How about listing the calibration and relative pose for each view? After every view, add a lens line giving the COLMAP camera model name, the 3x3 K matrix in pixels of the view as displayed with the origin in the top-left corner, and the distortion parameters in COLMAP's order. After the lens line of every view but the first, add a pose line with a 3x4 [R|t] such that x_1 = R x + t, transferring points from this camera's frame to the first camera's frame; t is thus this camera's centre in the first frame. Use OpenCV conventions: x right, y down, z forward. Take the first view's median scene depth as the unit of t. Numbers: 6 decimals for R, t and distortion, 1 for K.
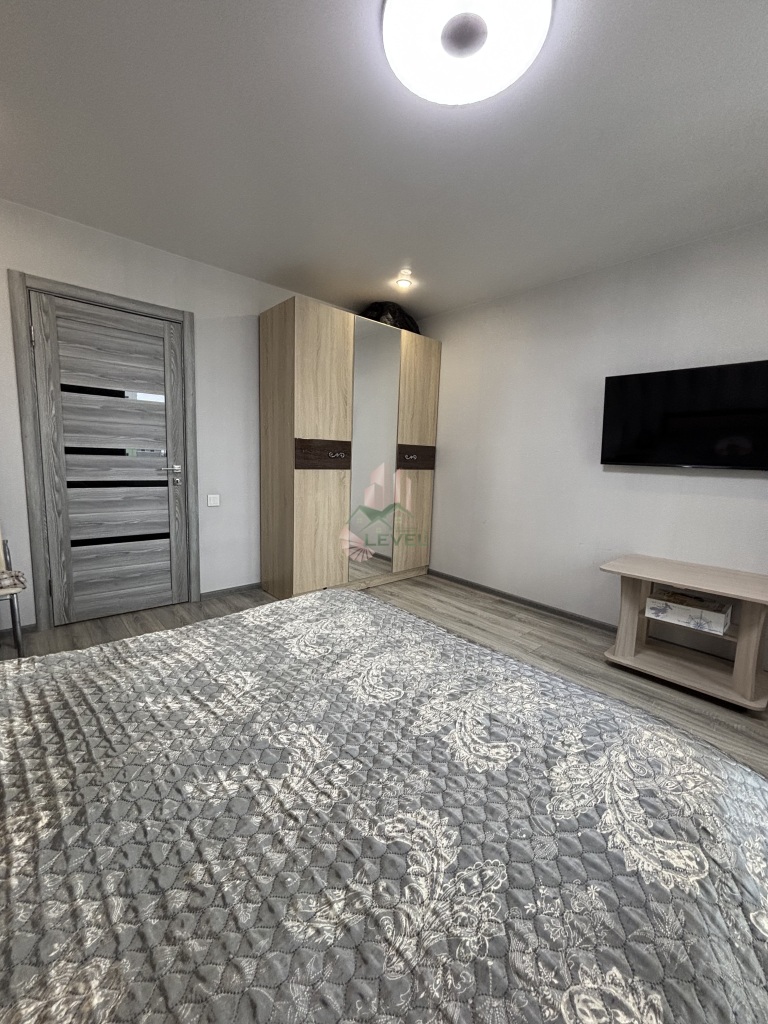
lens RADIAL K [[412.2, 0, 386.2], [0, 412.2, 510.7], [0, 0, 1]] dist [0.000954, 0.000042]
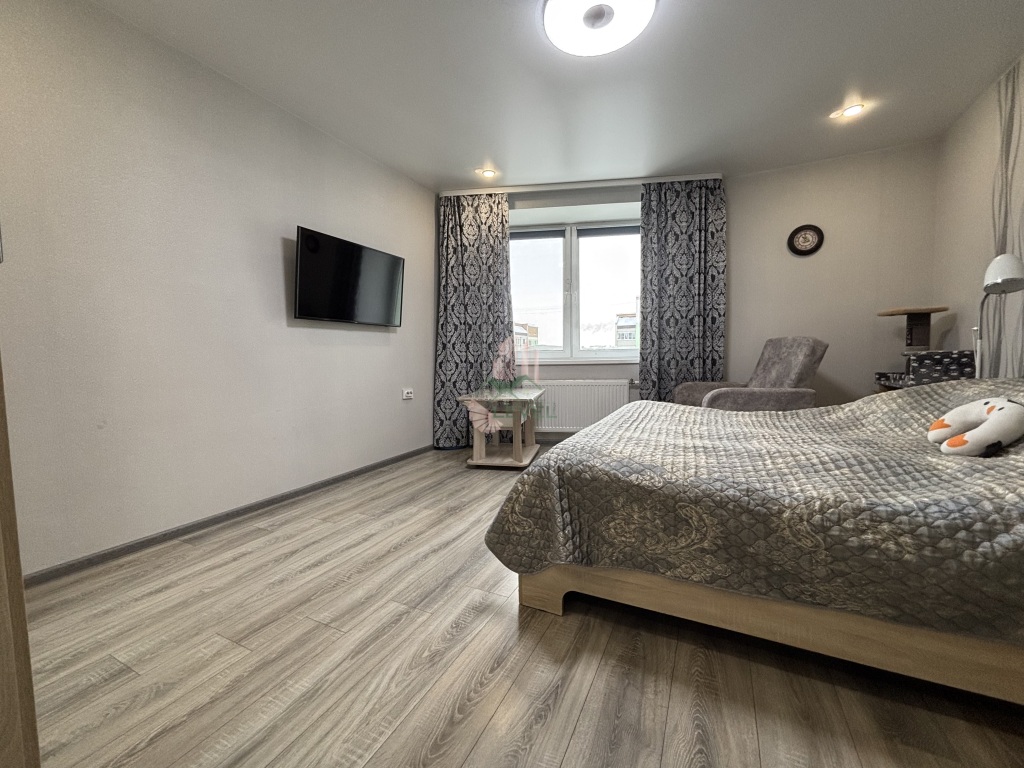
lens RADIAL K [[412.2, 0, 512.8], [0, 412.2, 384.8], [0, 0, 1]] dist [0.000954, 0.000042]
pose [[-0.381400, -0.097415, 0.919263, -0.509658], [0.114083, 0.981870, 0.151383, -0.050881], [-0.917343, 0.162610, -0.363372, 0.851747]]
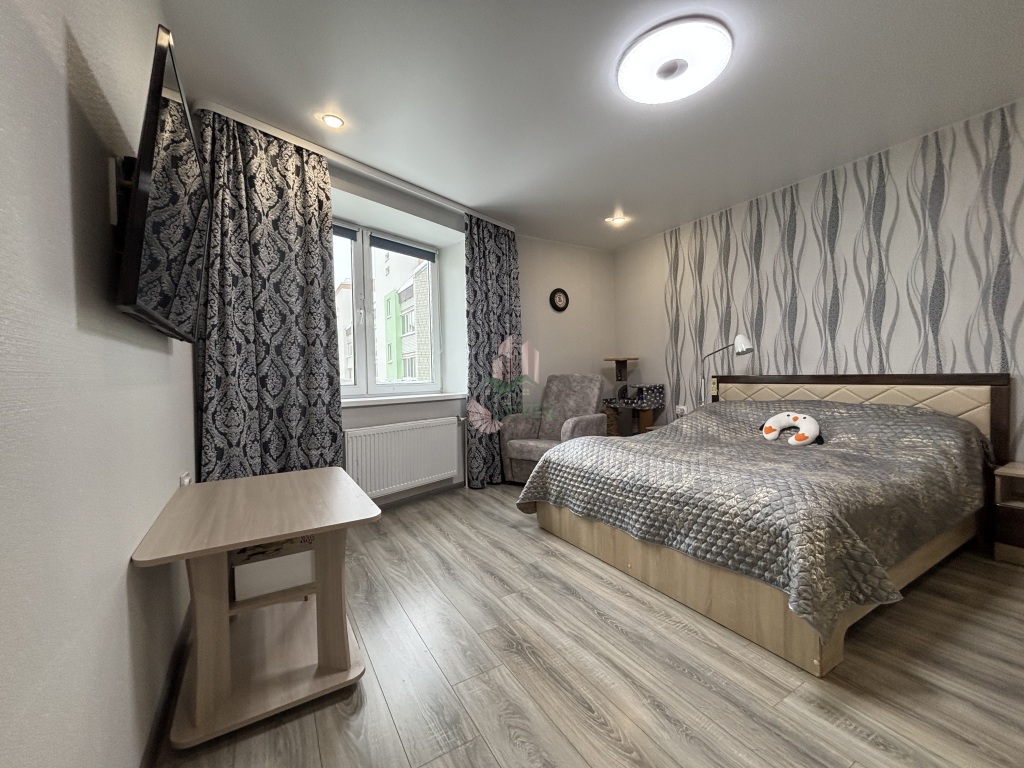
lens RADIAL K [[412.2, 0, 512.8], [0, 412.2, 384.8], [0, 0, 1]] dist [0.000954, 0.000042]
pose [[-0.983023, -0.024522, 0.181838, 0.182781], [0.002724, 0.988970, 0.148094, -0.097369], [-0.183464, 0.146075, -0.972113, 1.158147]]
